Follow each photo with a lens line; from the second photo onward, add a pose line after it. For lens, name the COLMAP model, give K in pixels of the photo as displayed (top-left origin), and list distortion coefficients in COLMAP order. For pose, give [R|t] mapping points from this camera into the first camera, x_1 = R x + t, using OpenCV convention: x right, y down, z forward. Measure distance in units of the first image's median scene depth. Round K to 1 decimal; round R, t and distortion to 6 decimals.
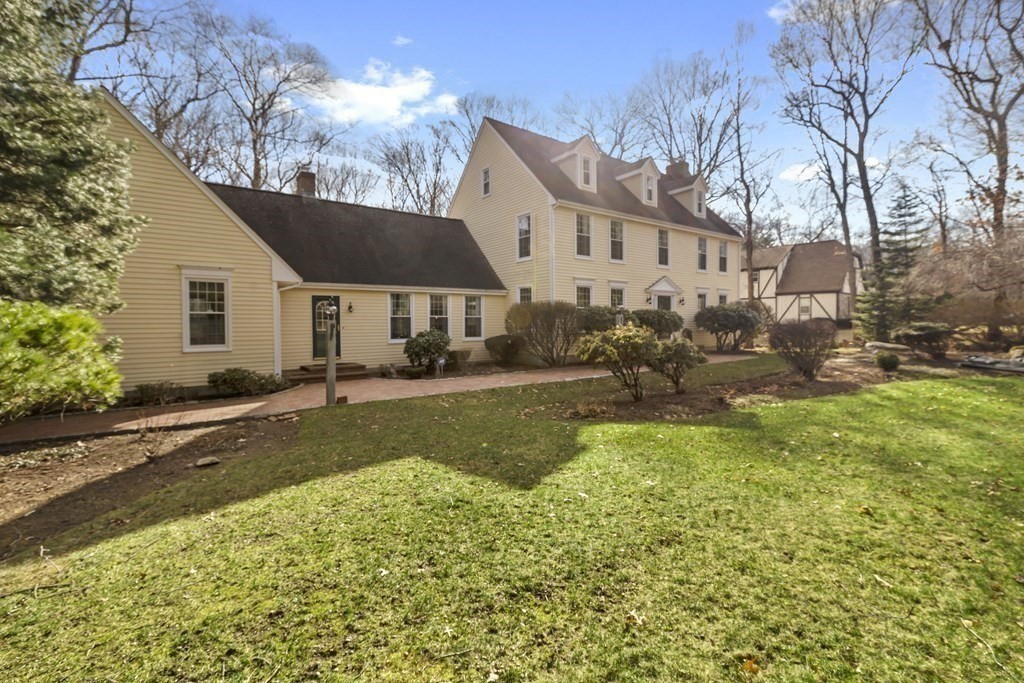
lens RADIAL K [[458.9, 0, 520.2], [0, 458.9, 337.6], [0, 0, 1]] dist [0.016658, 0.000955]
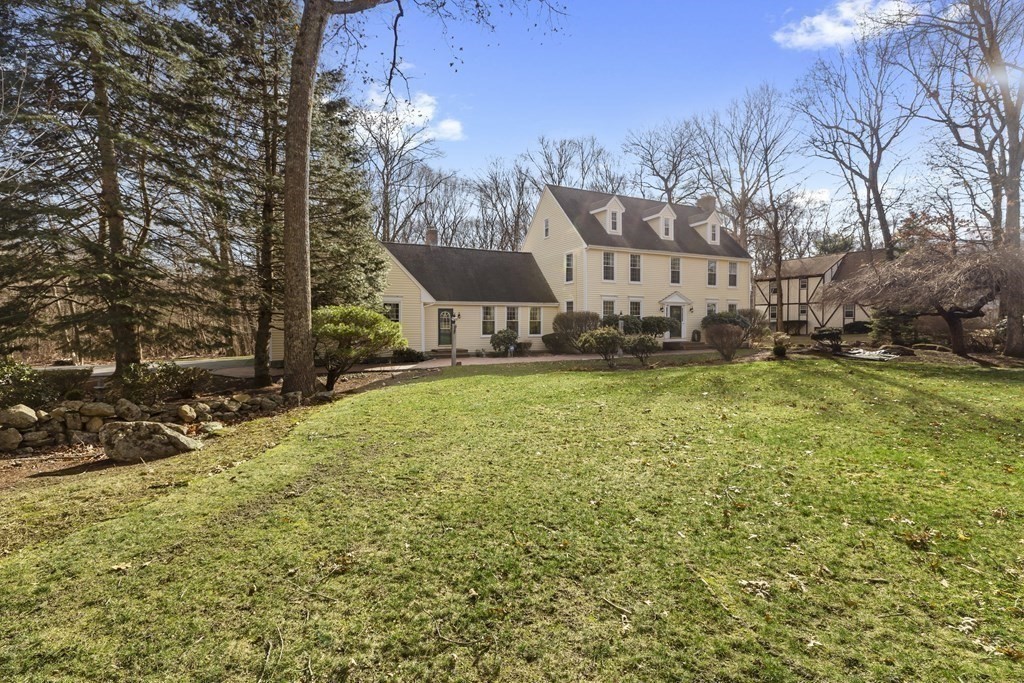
lens RADIAL K [[458.9, 0, 521.4], [0, 458.9, 338.8], [0, 0, 1]] dist [0.016658, 0.000955]
pose [[0.983035, 0.010967, -0.183089, 0.127854], [-0.011044, 0.999939, 0.000599, 0.012478], [0.183085, 0.001433, 0.983096, -0.482834]]
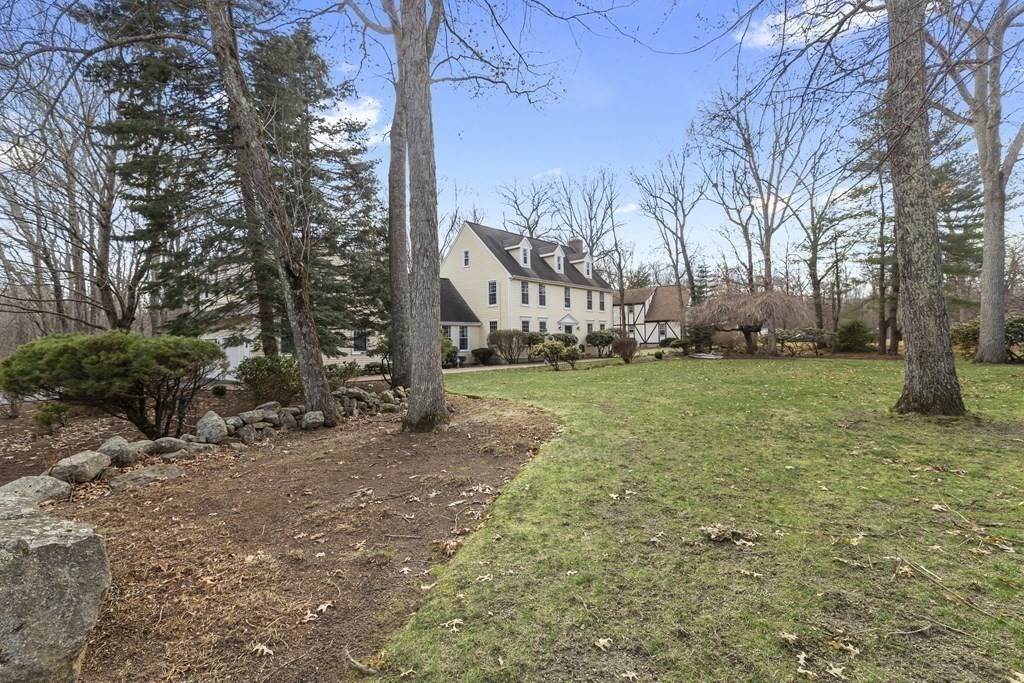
lens RADIAL K [[458.9, 0, 520.4], [0, 458.9, 343.8], [0, 0, 1]] dist [0.016658, 0.000955]
pose [[0.981793, -0.007603, 0.189801, -0.218712], [0.014268, 0.999328, -0.033772, 0.038827], [-0.189416, 0.035865, 0.981242, -0.748143]]
